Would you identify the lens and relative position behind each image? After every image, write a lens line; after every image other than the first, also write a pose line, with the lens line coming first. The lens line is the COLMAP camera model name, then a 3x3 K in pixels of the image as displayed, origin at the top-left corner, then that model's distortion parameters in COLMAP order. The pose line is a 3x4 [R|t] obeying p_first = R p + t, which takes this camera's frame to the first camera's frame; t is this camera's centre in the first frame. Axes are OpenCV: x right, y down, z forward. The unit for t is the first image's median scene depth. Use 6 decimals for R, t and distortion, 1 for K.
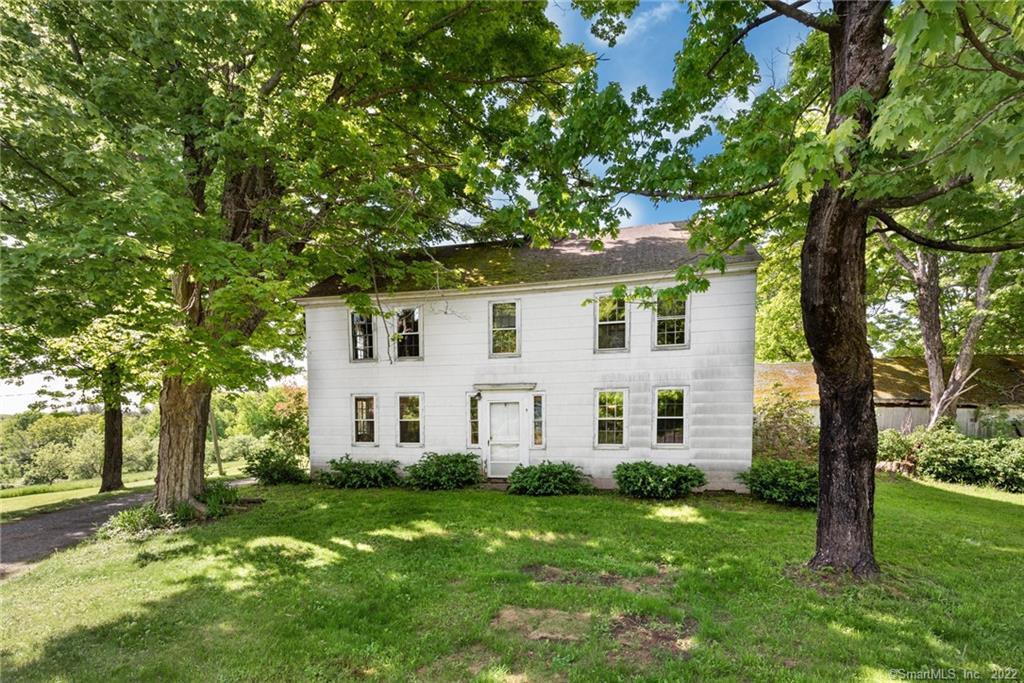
lens RADIAL K [[474.5, 0, 518.3], [0, 474.5, 447.0], [0, 0, 1]] dist [0.006169, -0.000489]
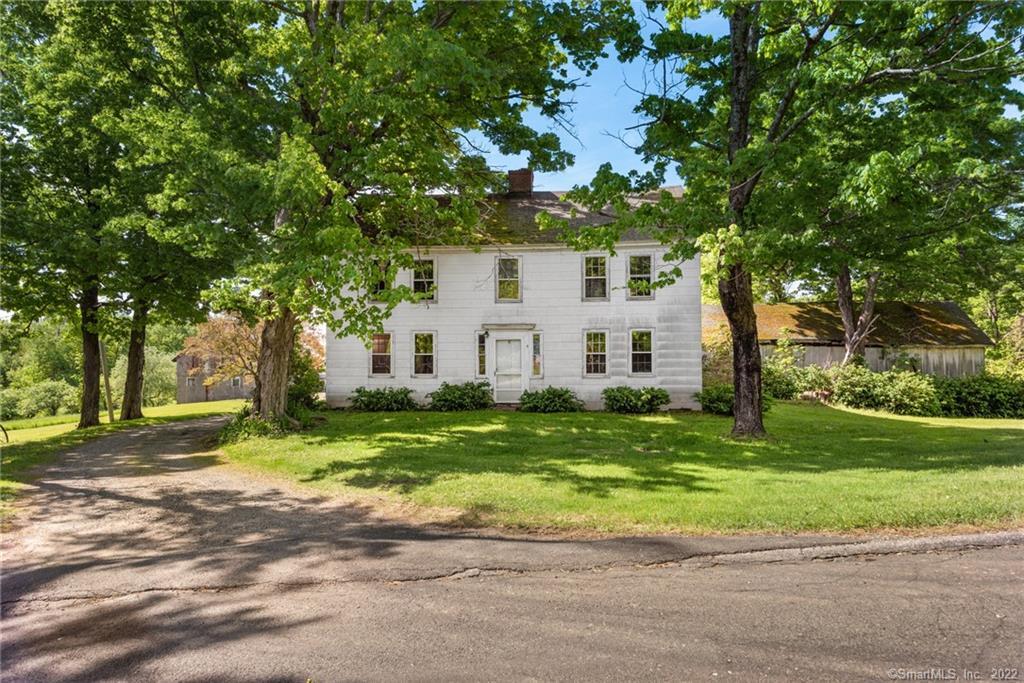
lens RADIAL K [[705.1, 0, 511.2], [0, 705.1, 341.4], [0, 0, 1]] dist [0.000285, 0.001937]
pose [[0.984222, 0.007576, 0.176776, -0.337309], [0.008401, 0.995955, -0.089457, 0.070193], [-0.176739, 0.089530, 0.980177, -0.743830]]
